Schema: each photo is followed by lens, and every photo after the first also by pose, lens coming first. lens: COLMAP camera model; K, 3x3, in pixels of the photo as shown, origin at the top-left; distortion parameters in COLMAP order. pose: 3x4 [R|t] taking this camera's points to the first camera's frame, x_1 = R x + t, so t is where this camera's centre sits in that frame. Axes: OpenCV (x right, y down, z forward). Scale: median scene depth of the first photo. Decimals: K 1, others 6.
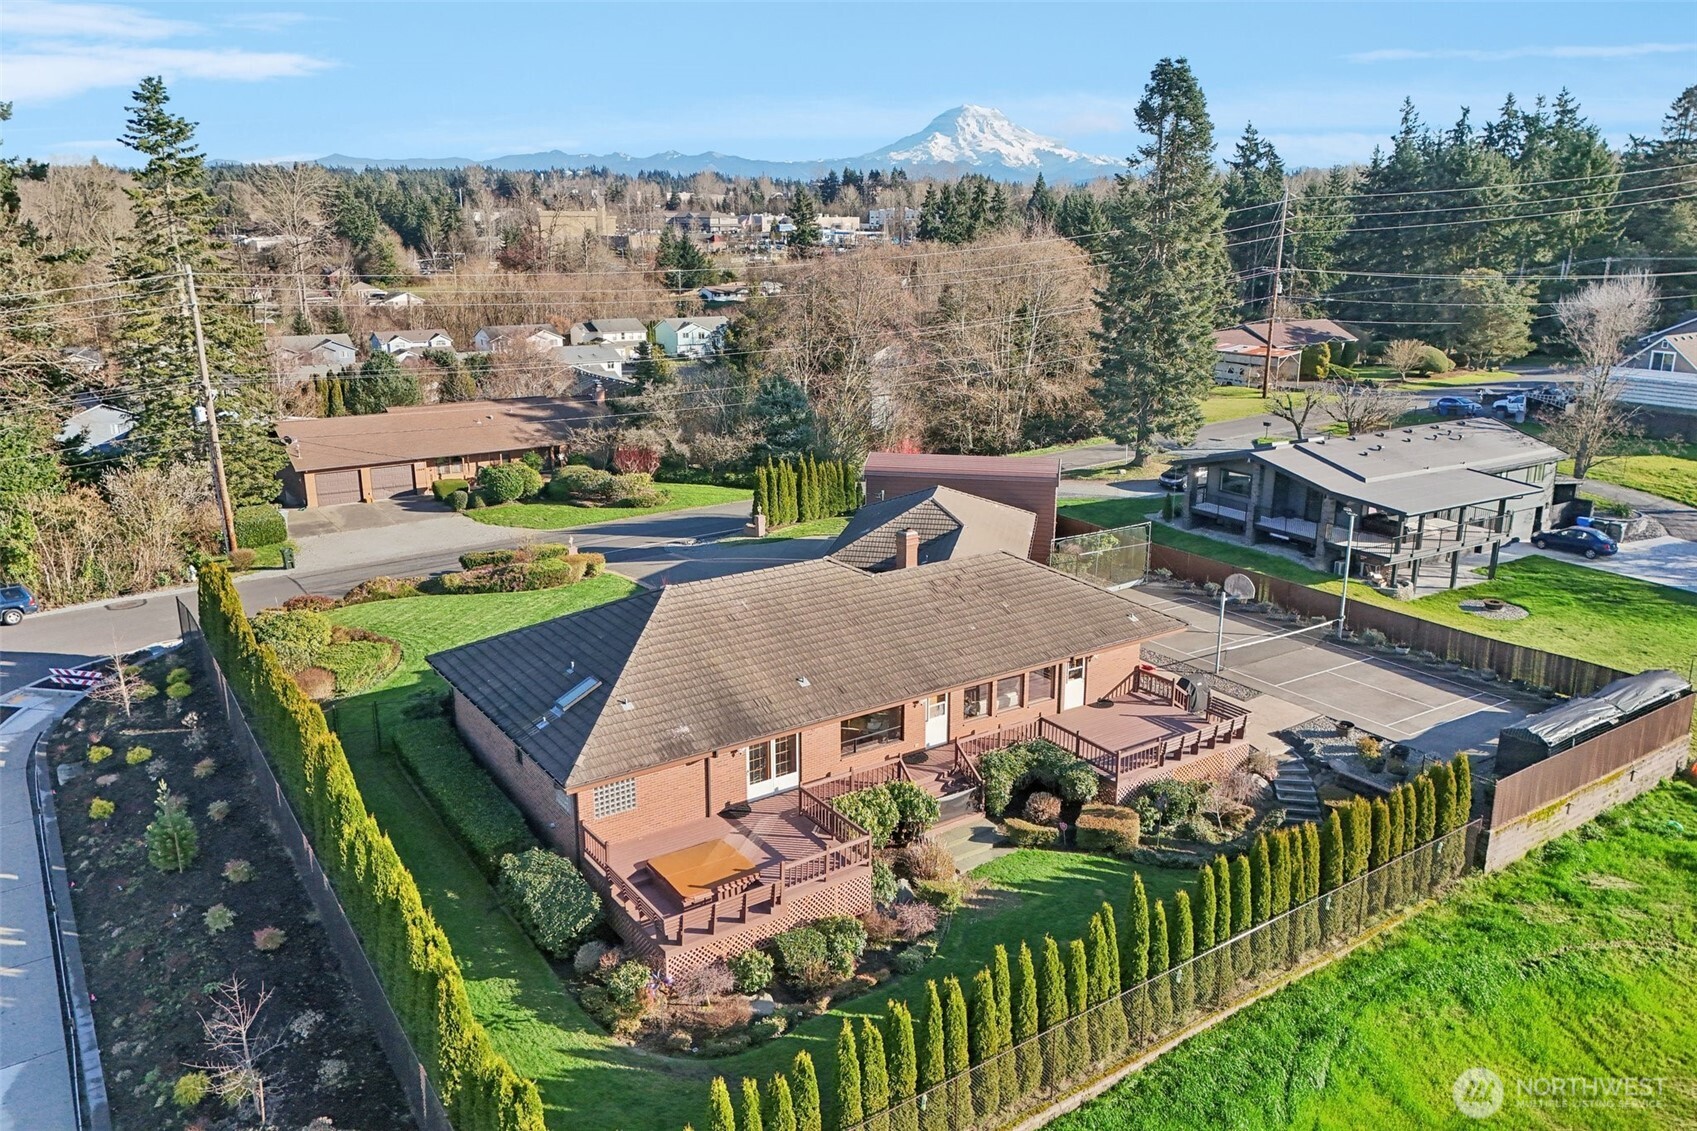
lens RADIAL K [[1239.1, 0, 861.8], [0, 1239.1, 559.1], [0, 0, 1]] dist [0.080292, -0.079316]
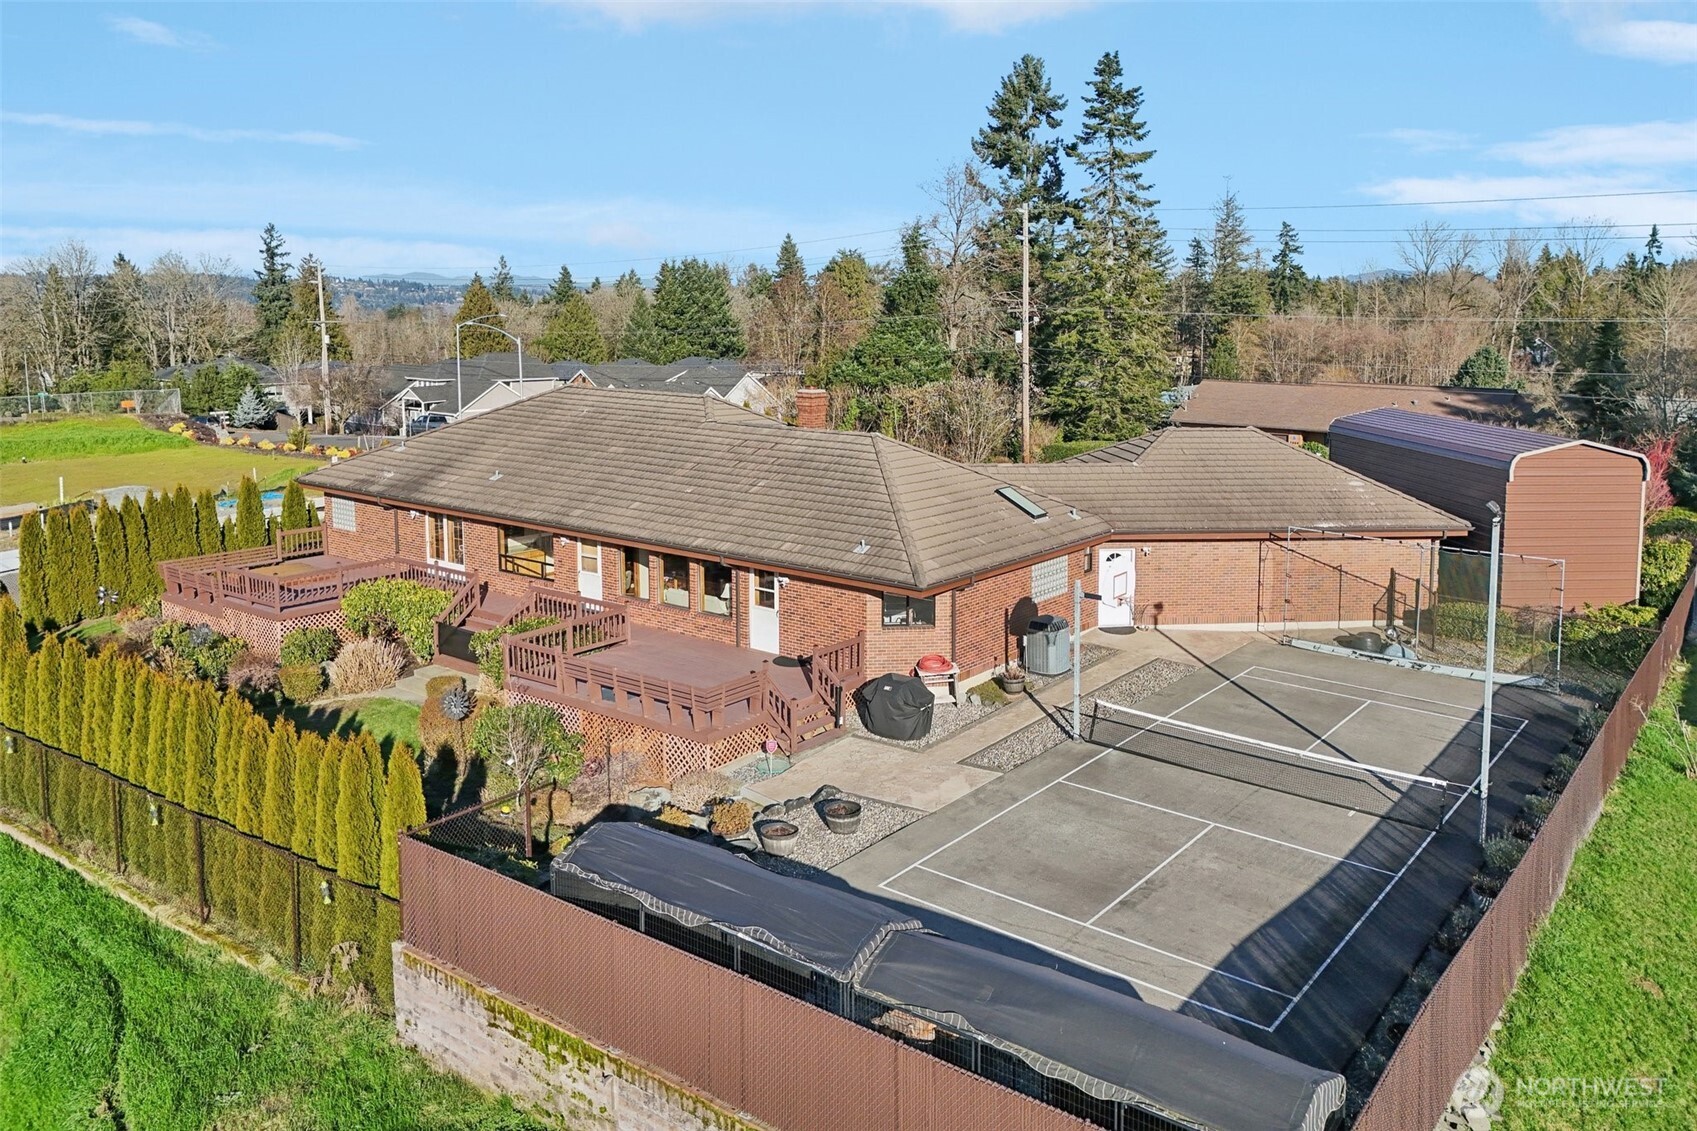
lens RADIAL K [[1262.1, 0, 840.0], [0, 1262.1, 413.7], [0, 0, 1]] dist [0.064143, -0.042608]
pose [[0.340678, 0.102252, -0.934603, 0.590388], [-0.259302, 0.965732, 0.011138, -0.016733], [0.903715, 0.238550, 0.355517, 0.552573]]
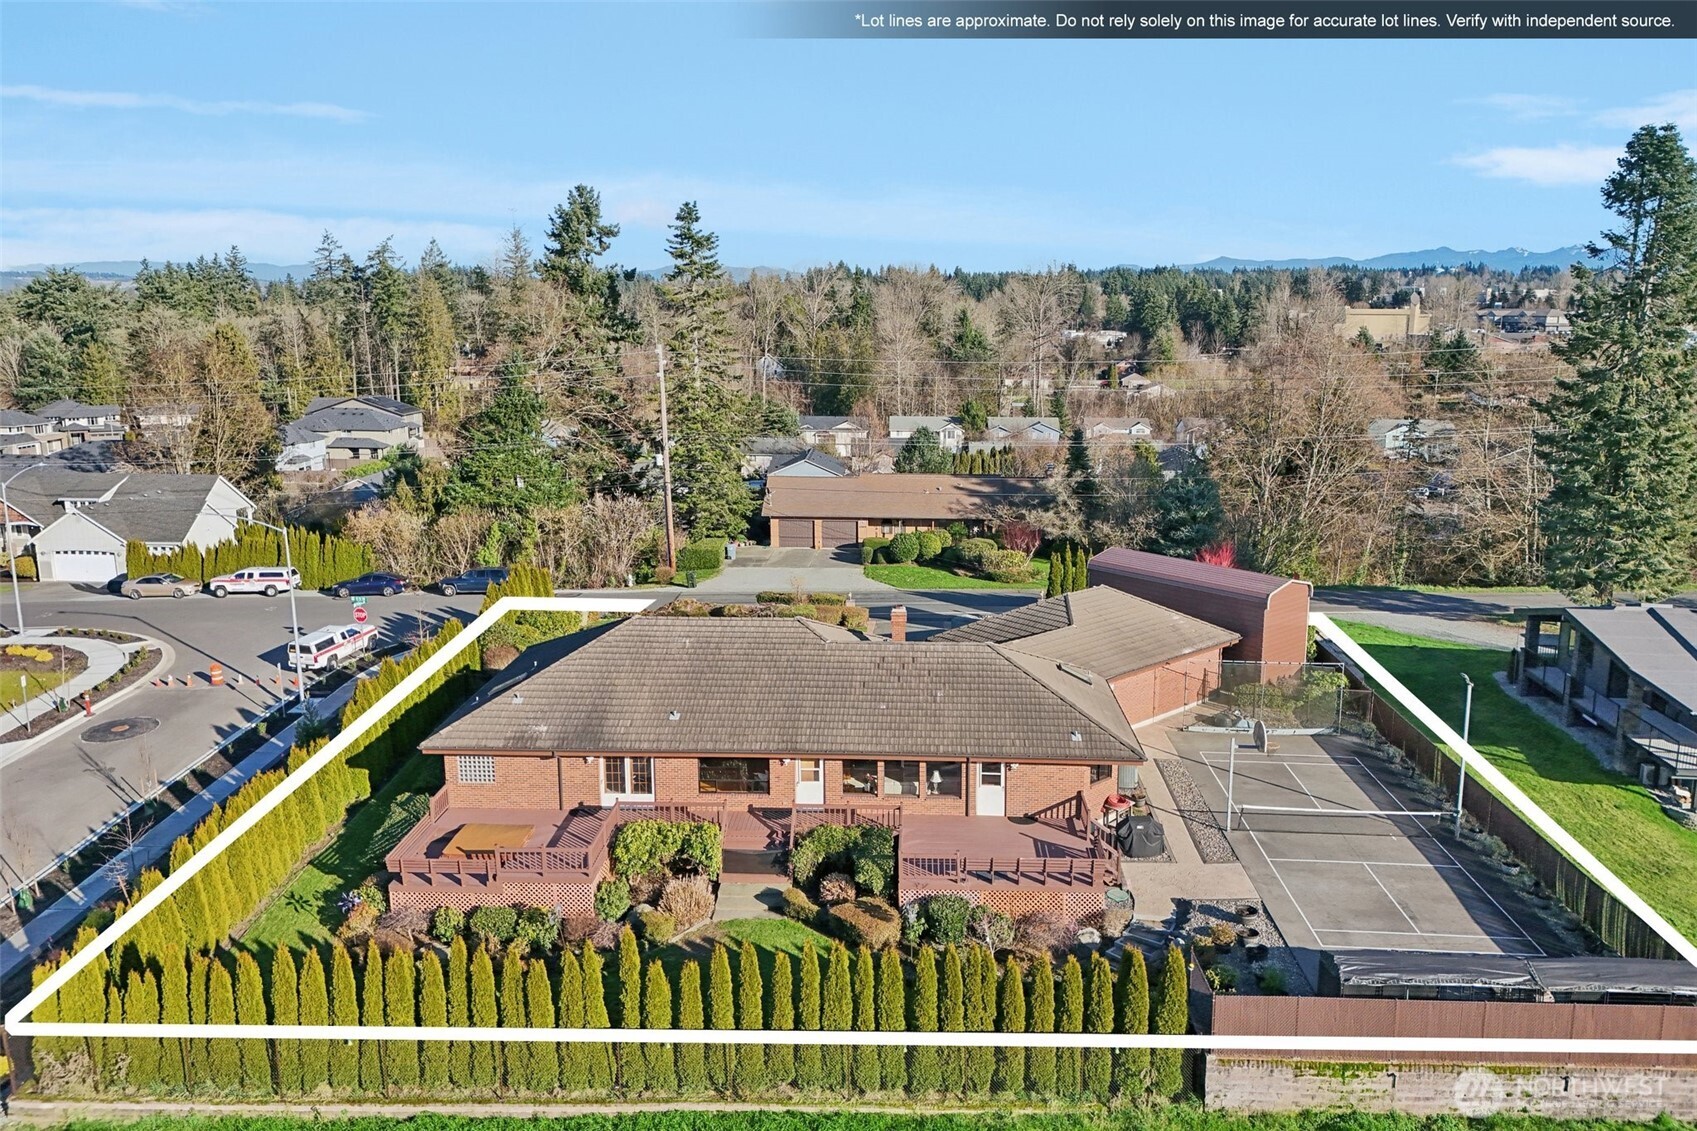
lens RADIAL K [[1224.9, 0, 858.5], [0, 1224.9, 560.7], [0, 0, 1]] dist [0.090351, -0.101373]
pose [[0.811336, 0.125574, -0.570934, 0.438066], [-0.165430, 0.986053, -0.018210, -0.028457], [0.560685, 0.109224, 0.820794, 0.106540]]
